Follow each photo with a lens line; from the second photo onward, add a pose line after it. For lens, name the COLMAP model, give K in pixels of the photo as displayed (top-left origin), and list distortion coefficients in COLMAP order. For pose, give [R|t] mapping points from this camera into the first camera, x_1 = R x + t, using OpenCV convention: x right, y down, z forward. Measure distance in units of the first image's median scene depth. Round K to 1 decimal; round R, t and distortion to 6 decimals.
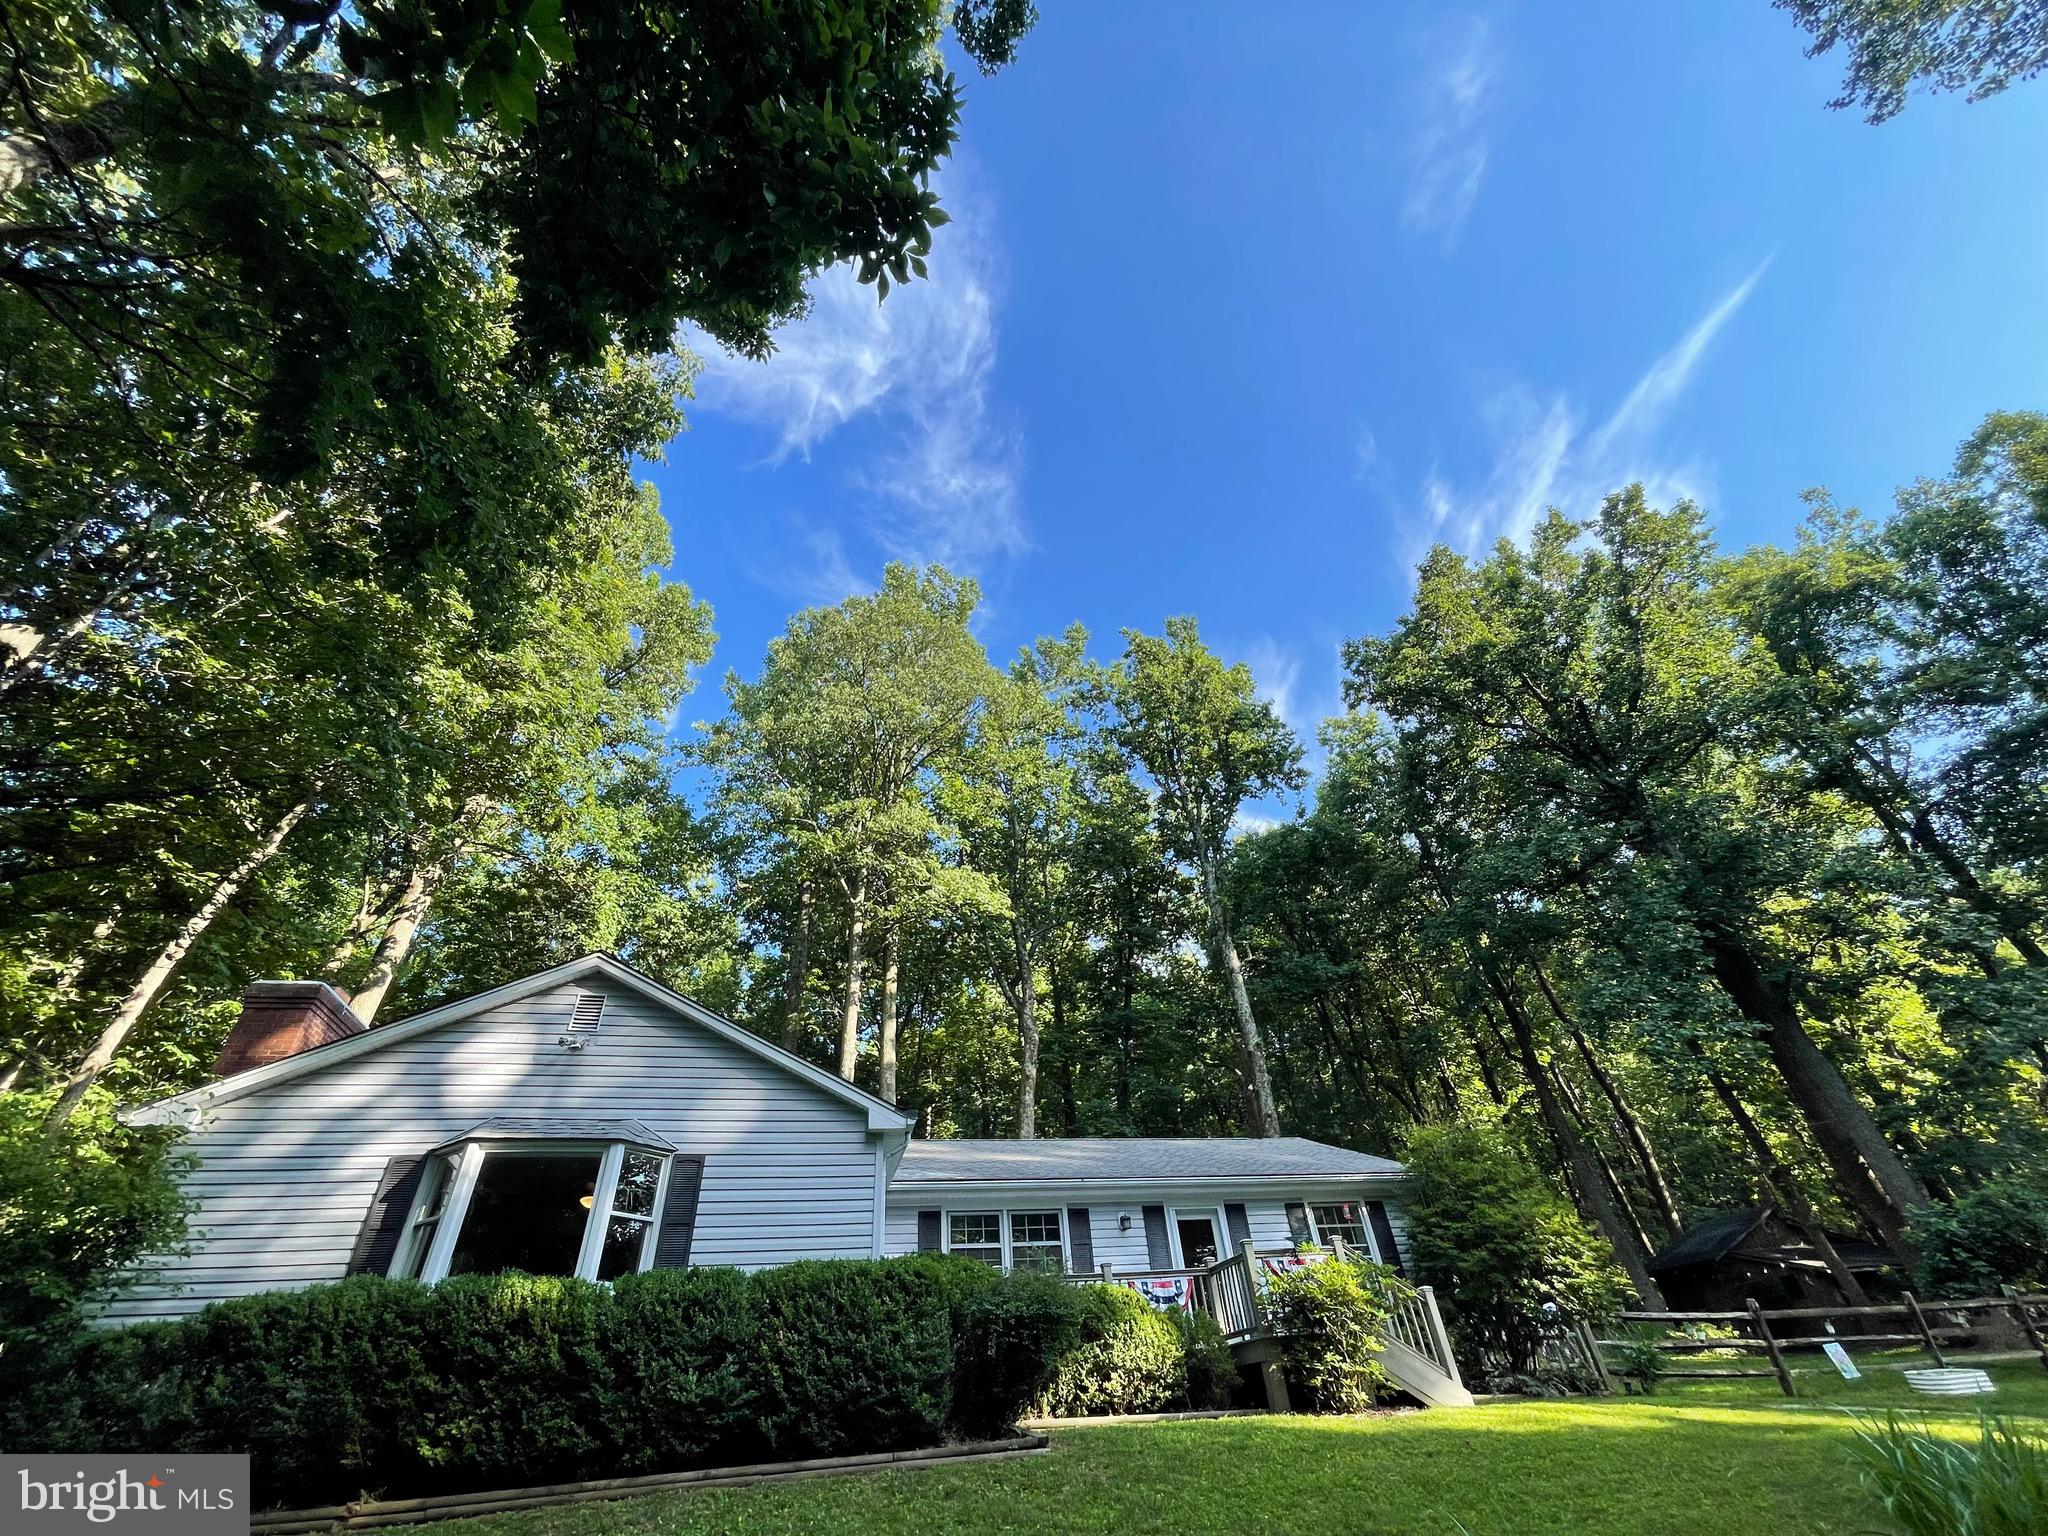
lens RADIAL K [[840.2, 0, 1024.0], [0, 840.2, 768.0], [0, 0, 1]] dist [0.000099, 0.000153]
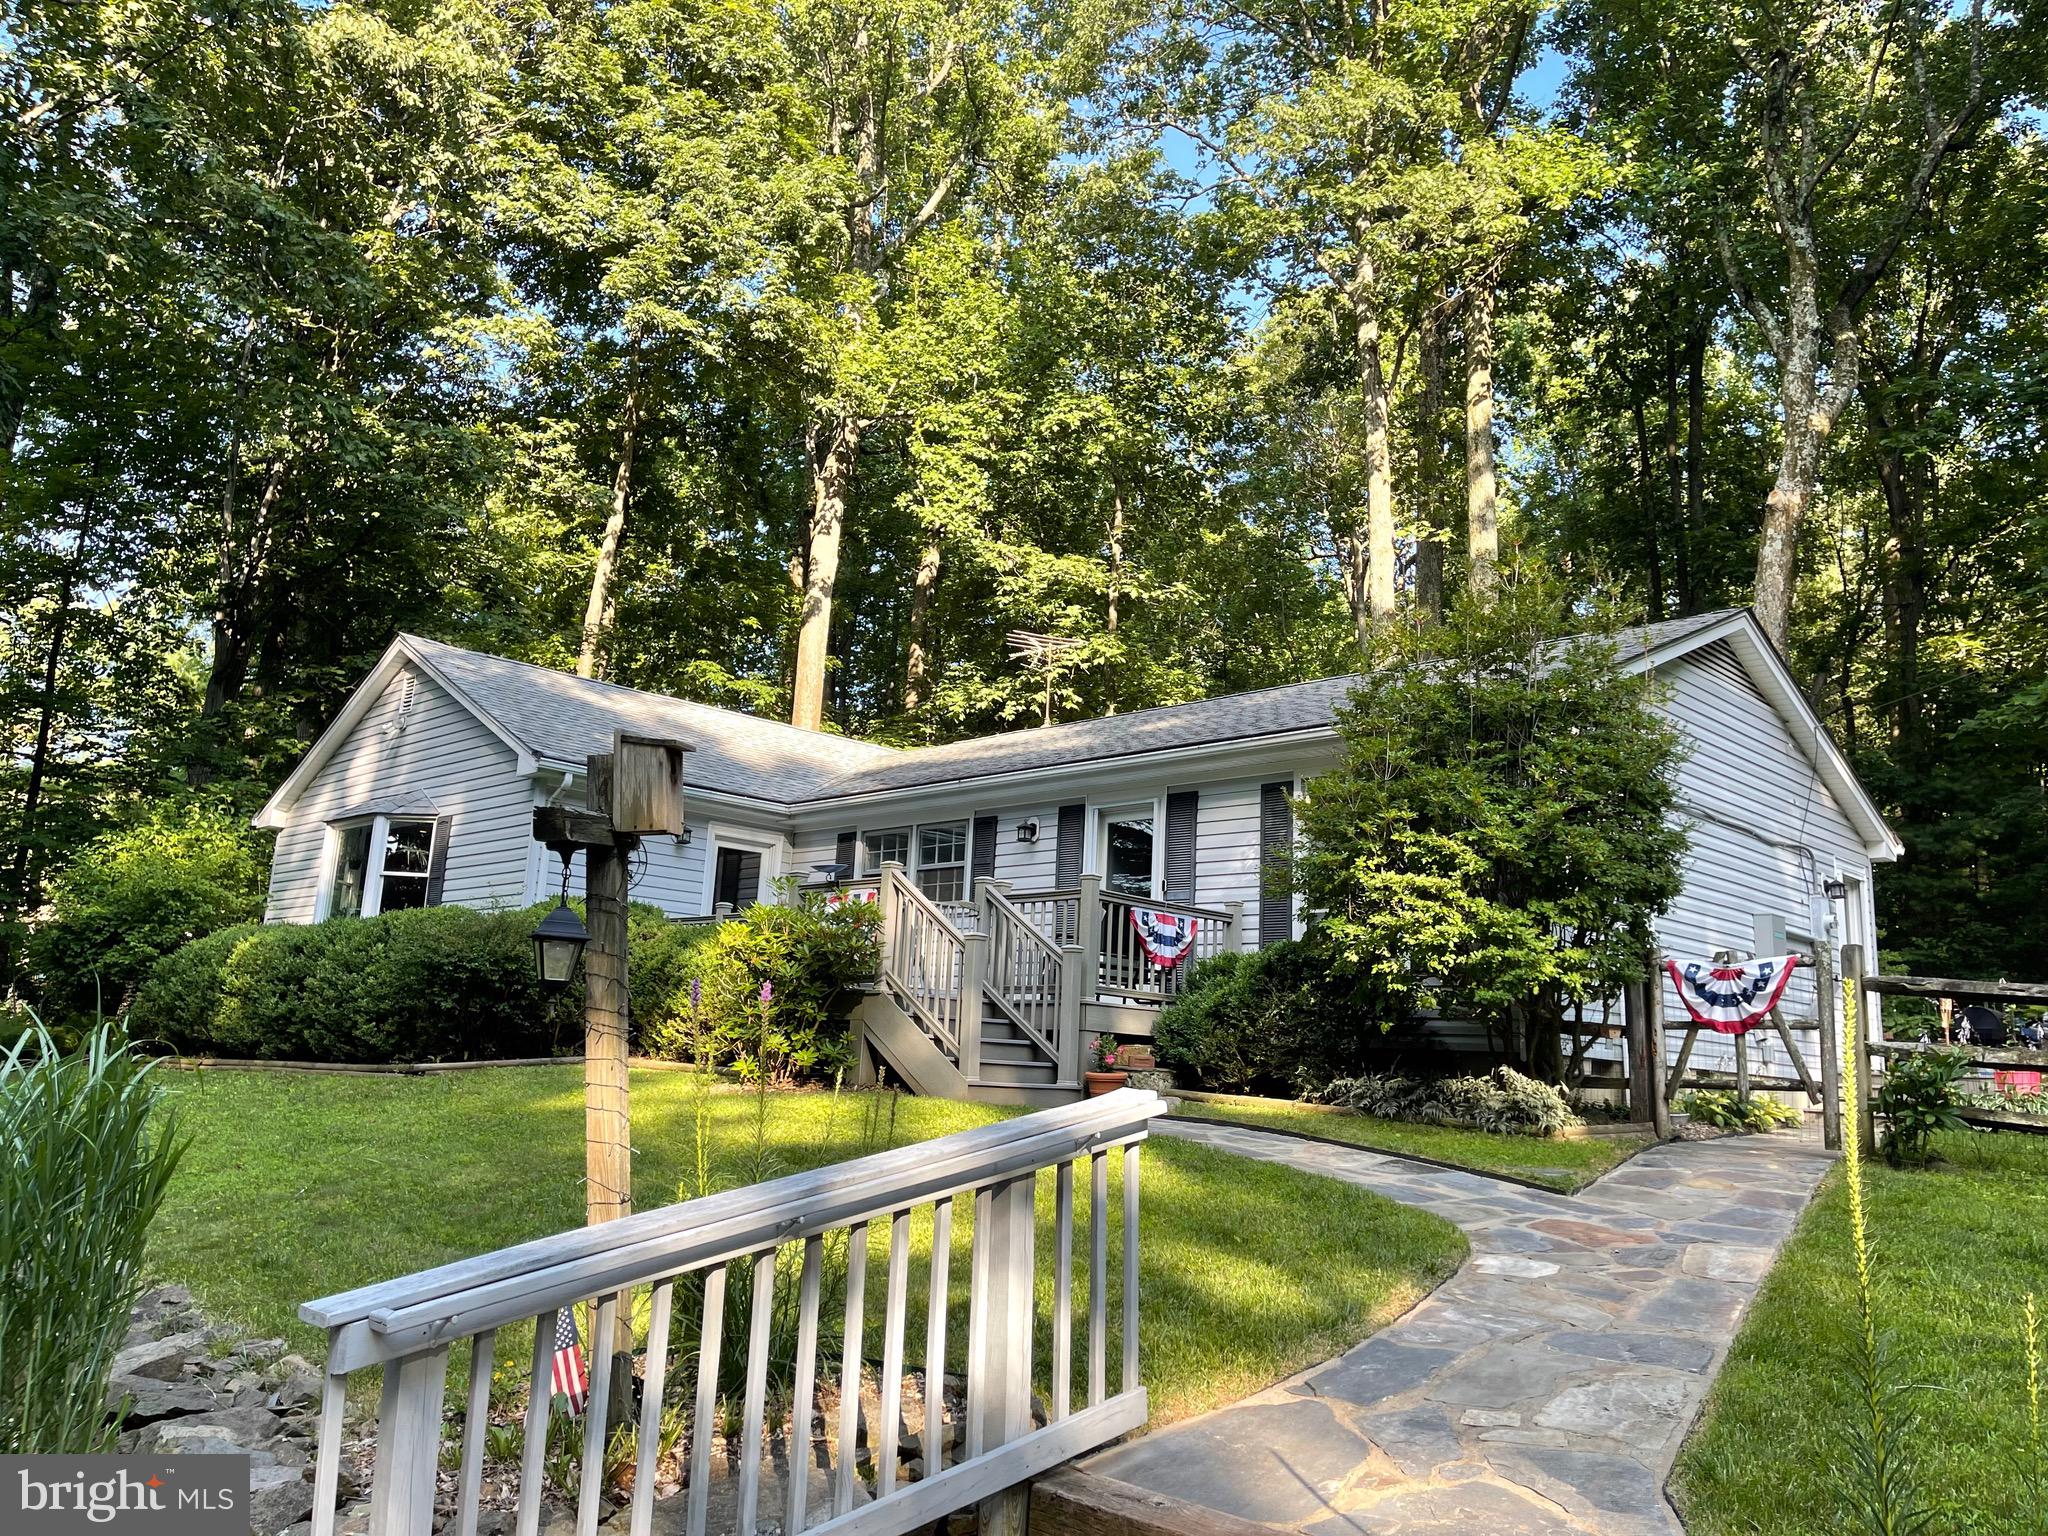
lens RADIAL K [[1555.4, 0, 1024.0], [0, 1555.4, 768.0], [0, 0, 1]] dist [0.127617, -0.145823]
pose [[0.521621, -0.074012, -0.849961, 1.405085], [0.466159, 0.859104, 0.211274, 0.298460], [0.714568, -0.506422, 0.482628, 0.546201]]
